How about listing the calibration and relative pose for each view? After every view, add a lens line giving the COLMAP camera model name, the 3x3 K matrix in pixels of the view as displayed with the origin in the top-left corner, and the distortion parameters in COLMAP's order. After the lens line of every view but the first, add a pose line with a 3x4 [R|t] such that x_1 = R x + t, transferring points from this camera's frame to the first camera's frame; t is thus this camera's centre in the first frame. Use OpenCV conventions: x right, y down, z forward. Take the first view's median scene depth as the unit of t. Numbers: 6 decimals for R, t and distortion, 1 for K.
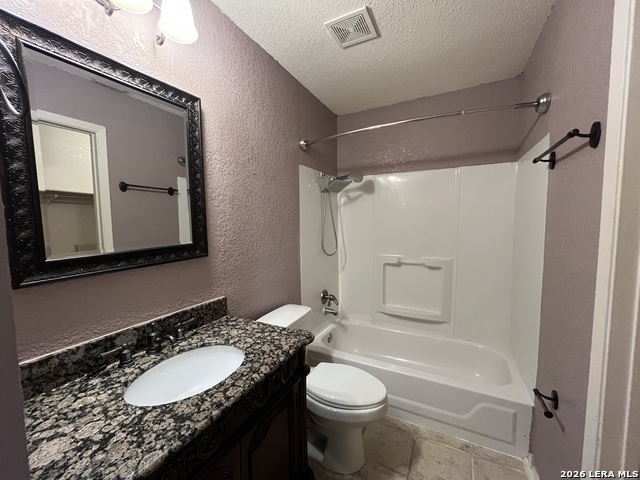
lens RADIAL K [[259.8, 0, 318.1], [0, 259.8, 238.8], [0, 0, 1]] dist [0.001810, 0.000003]
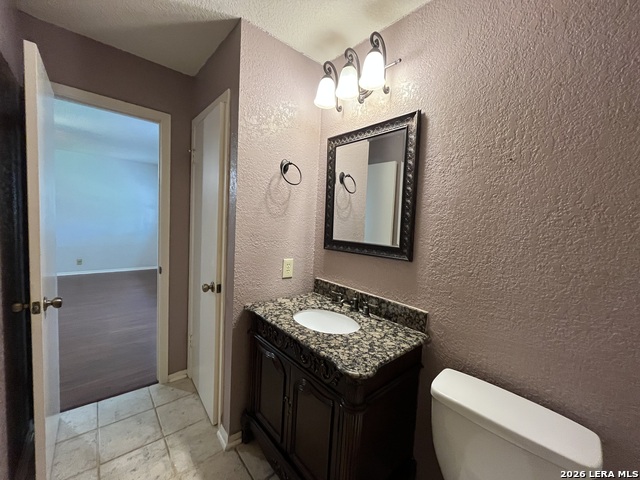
lens RADIAL K [[259.8, 0, 317.6], [0, 259.8, 239.9], [0, 0, 1]] dist [0.001810, 0.000003]
pose [[-0.364798, 0.064557, -0.928846, 0.748743], [-0.110435, 0.987551, 0.112010, -0.106745], [0.924514, 0.143438, -0.353127, 1.159232]]
